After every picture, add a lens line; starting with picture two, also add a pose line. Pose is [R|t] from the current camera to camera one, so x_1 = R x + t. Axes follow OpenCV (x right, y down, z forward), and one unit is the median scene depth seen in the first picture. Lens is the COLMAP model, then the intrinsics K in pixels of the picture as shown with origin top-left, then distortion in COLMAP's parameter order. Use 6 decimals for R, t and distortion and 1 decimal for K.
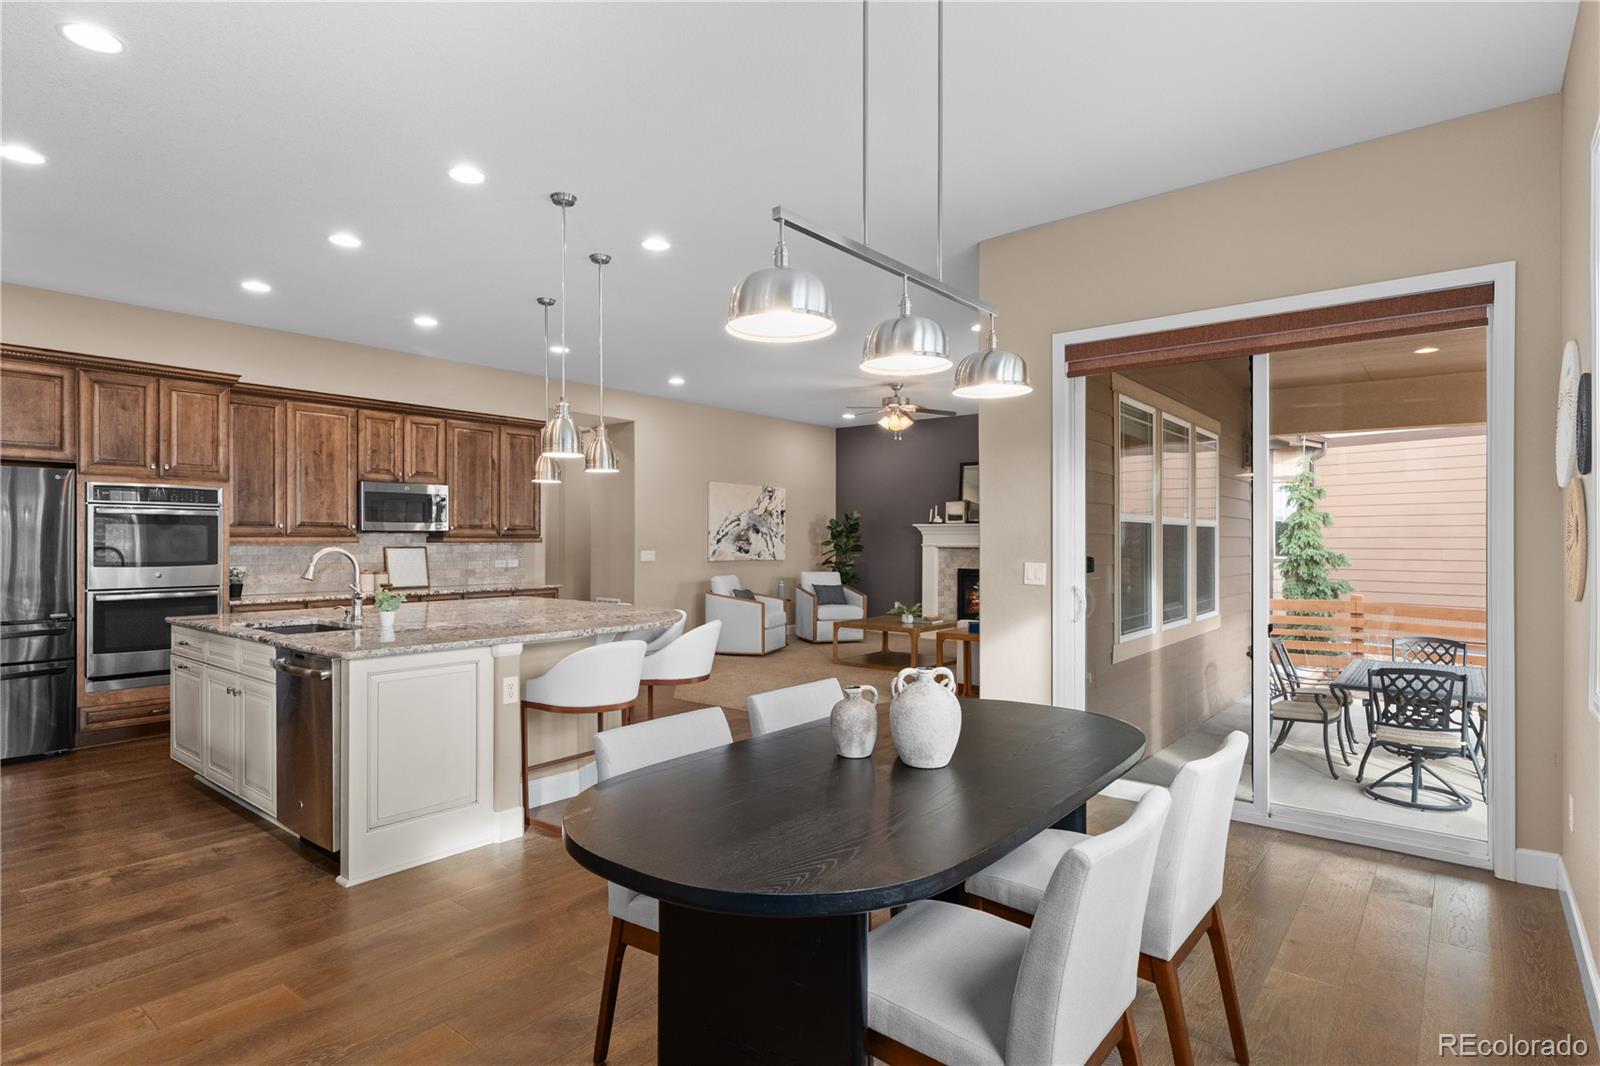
lens RADIAL K [[827.2, 0, 805.6], [0, 827.2, 536.7], [0, 0, 1]] dist [0.002449, -0.000237]
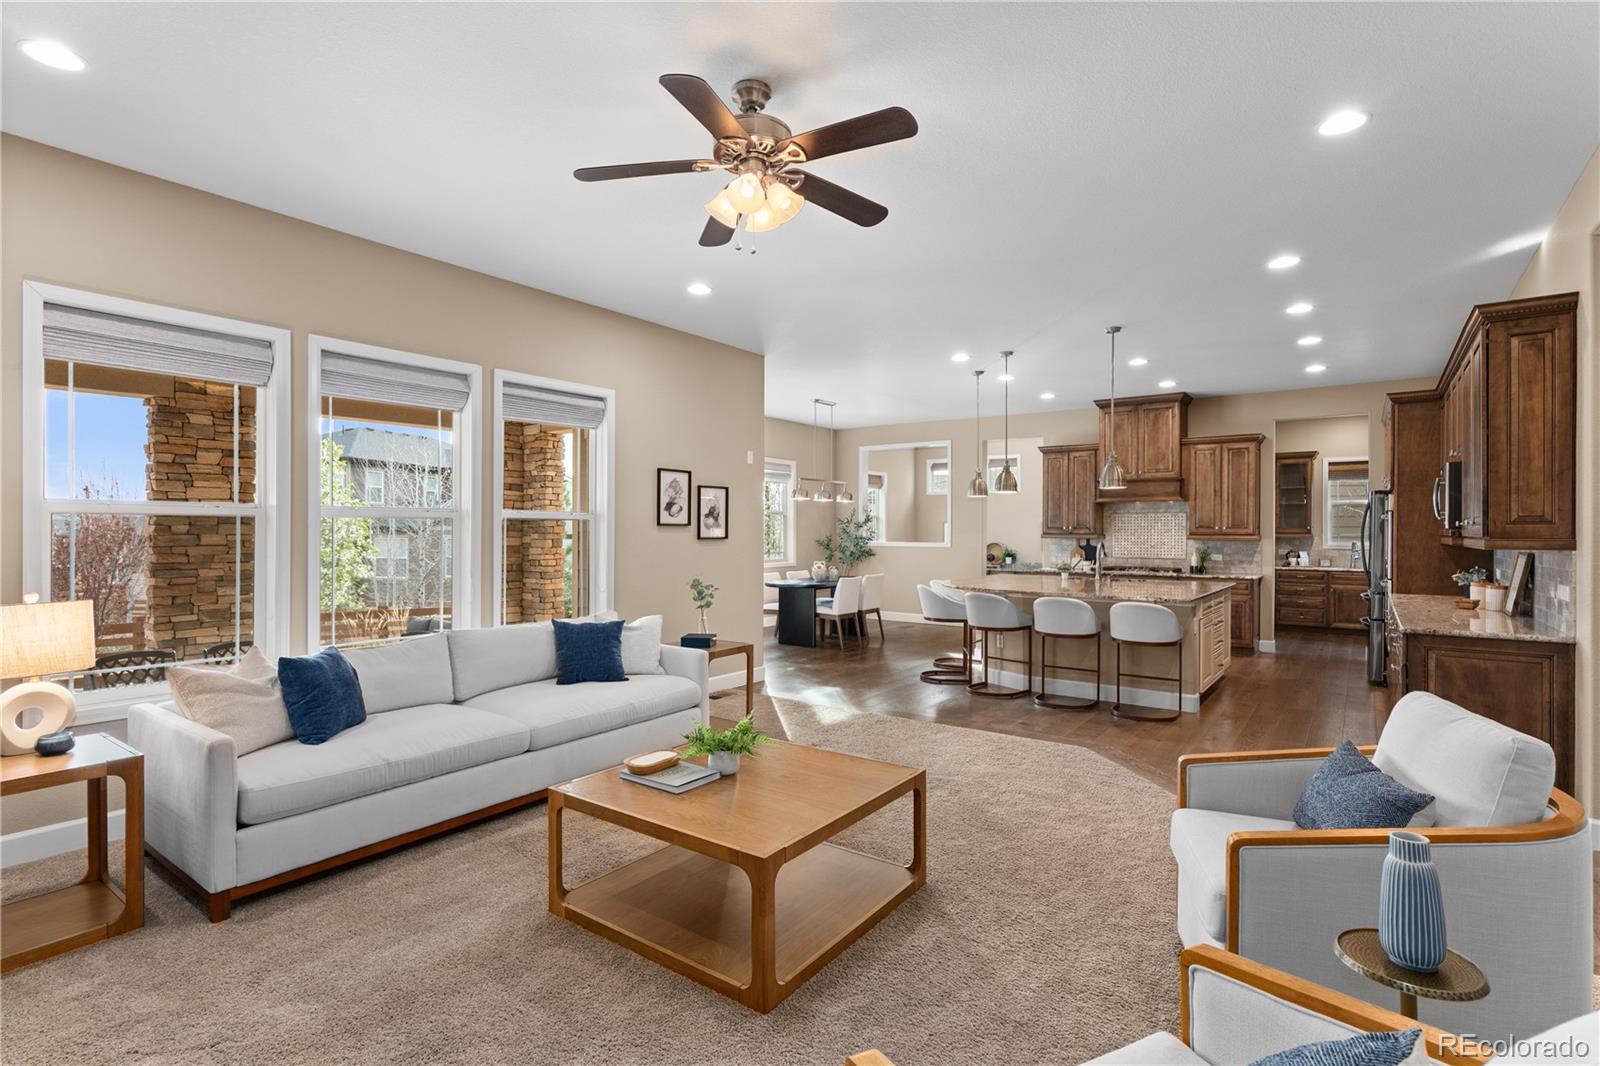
lens RADIAL K [[758.4, 0, 801.8], [0, 758.4, 531.3], [0, 0, 1]] dist [0.000686, 0.002361]
pose [[-0.999264, -0.002106, -0.038302, 0.134610], [-0.001969, 0.999991, -0.003627, -0.002063], [0.038309, -0.003549, -0.999260, 1.769681]]
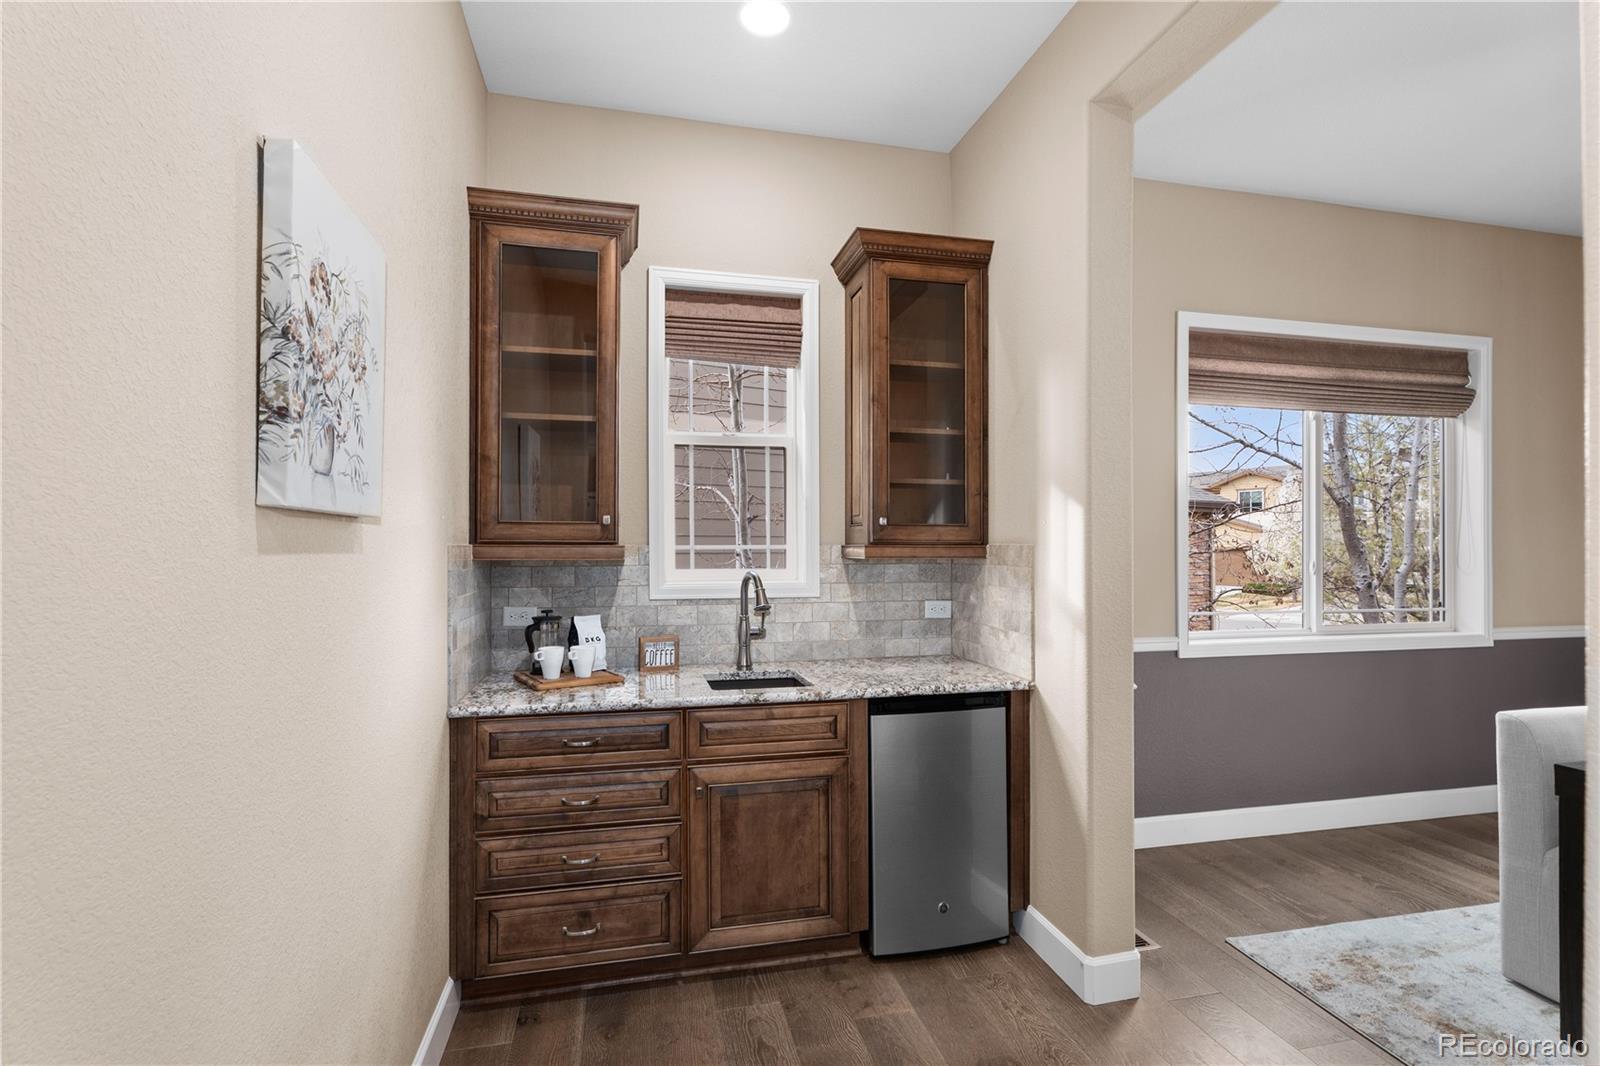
lens RADIAL K [[742.9, 0, 802.4], [0, 742.9, 542.4], [0, 0, 1]] dist [0.004980, 0.001458]
pose [[-0.611442, -0.006665, -0.791261, -0.751140], [0.005209, 0.999909, -0.012448, -0.000077], [0.791272, -0.011733, -0.611351, 0.526968]]
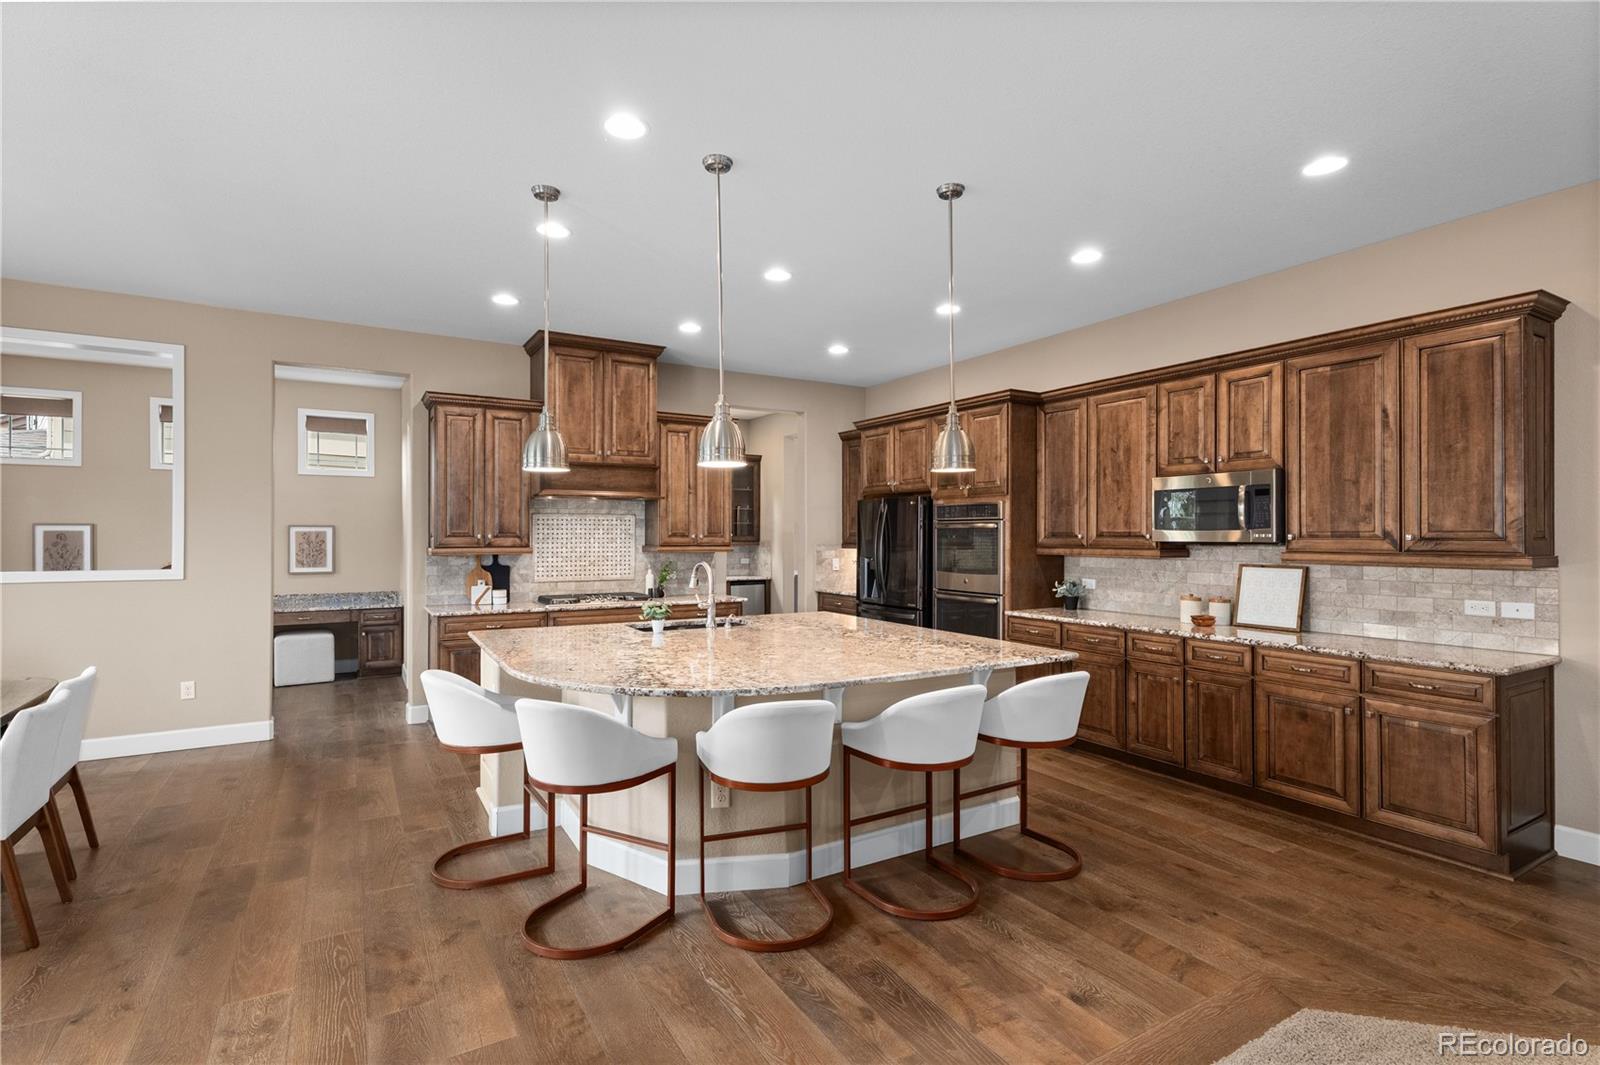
lens RADIAL K [[758.4, 0, 797.2], [0, 758.4, 531.4], [0, 0, 1]] dist [0.000686, 0.002361]
pose [[-0.353509, -0.003440, -0.935425, 0.244313], [0.003950, 0.999979, -0.005170, -0.015222], [0.935423, -0.005523, -0.353488, 0.958587]]
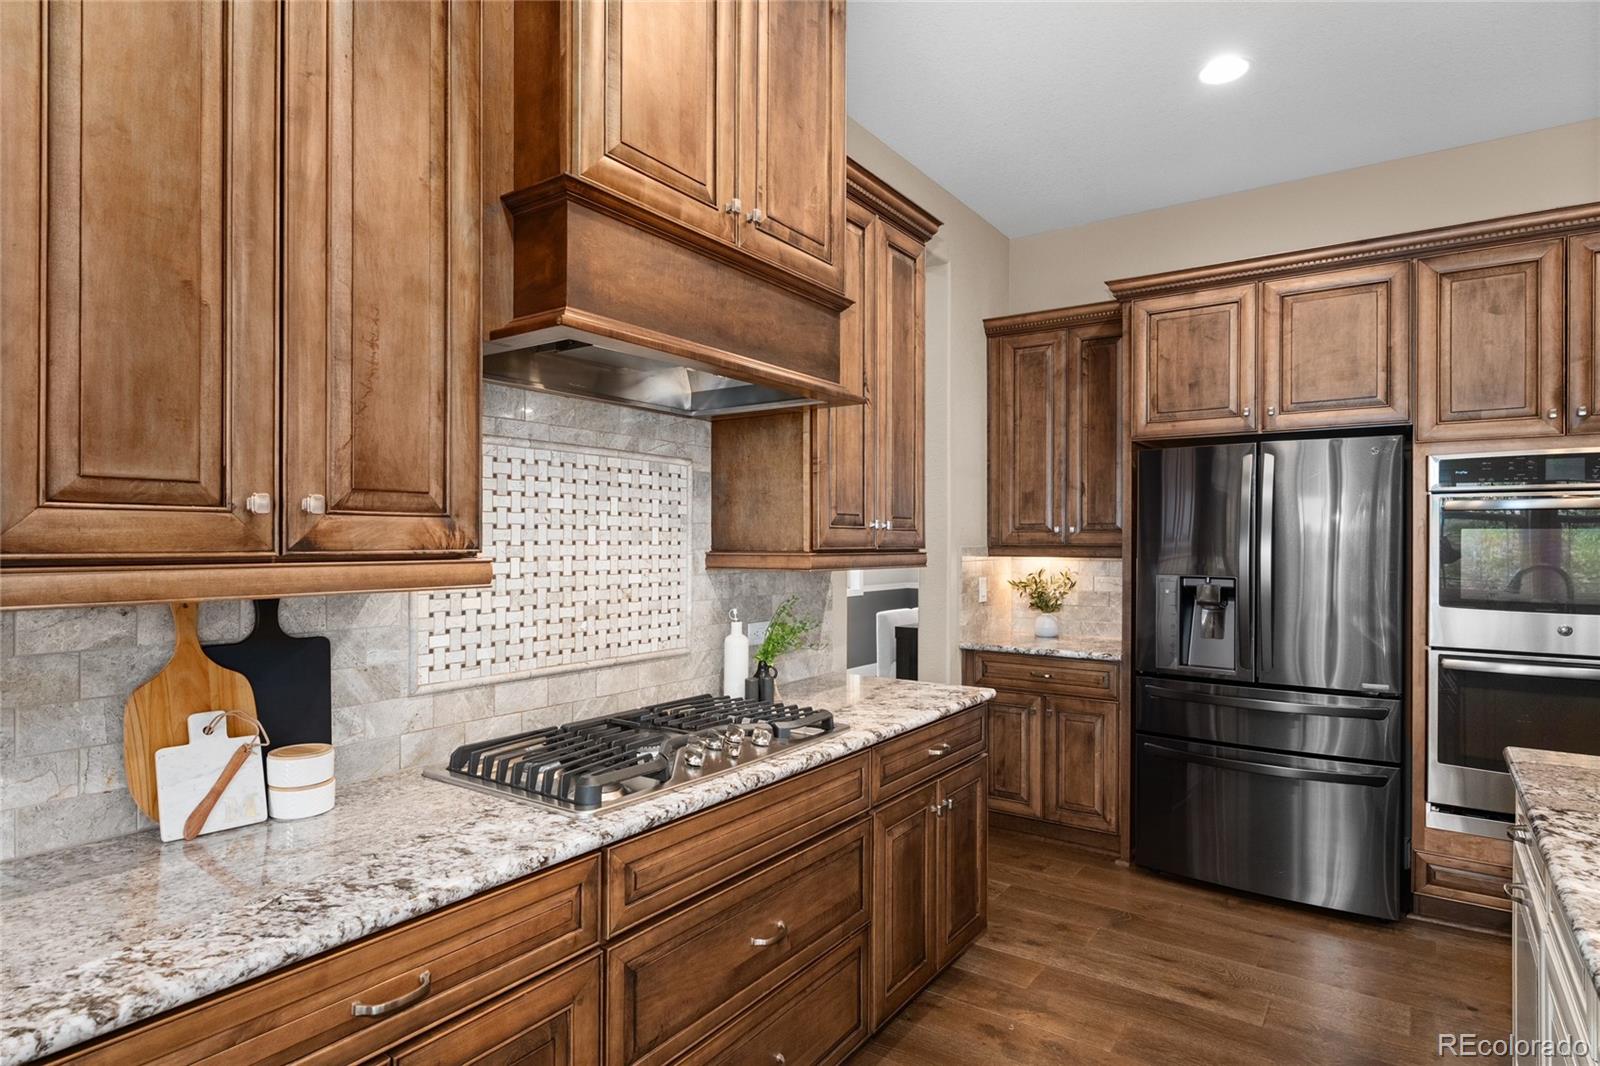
lens RADIAL K [[855.6, 0, 799.7], [0, 855.6, 543.1], [0, 0, 1]] dist [-0.004850, -0.000516]
pose [[0.059433, 0.001776, -0.998231, -0.244884], [0.002787, 0.999994, 0.001945, -0.006840], [0.998228, -0.002897, 0.059428, 0.421546]]
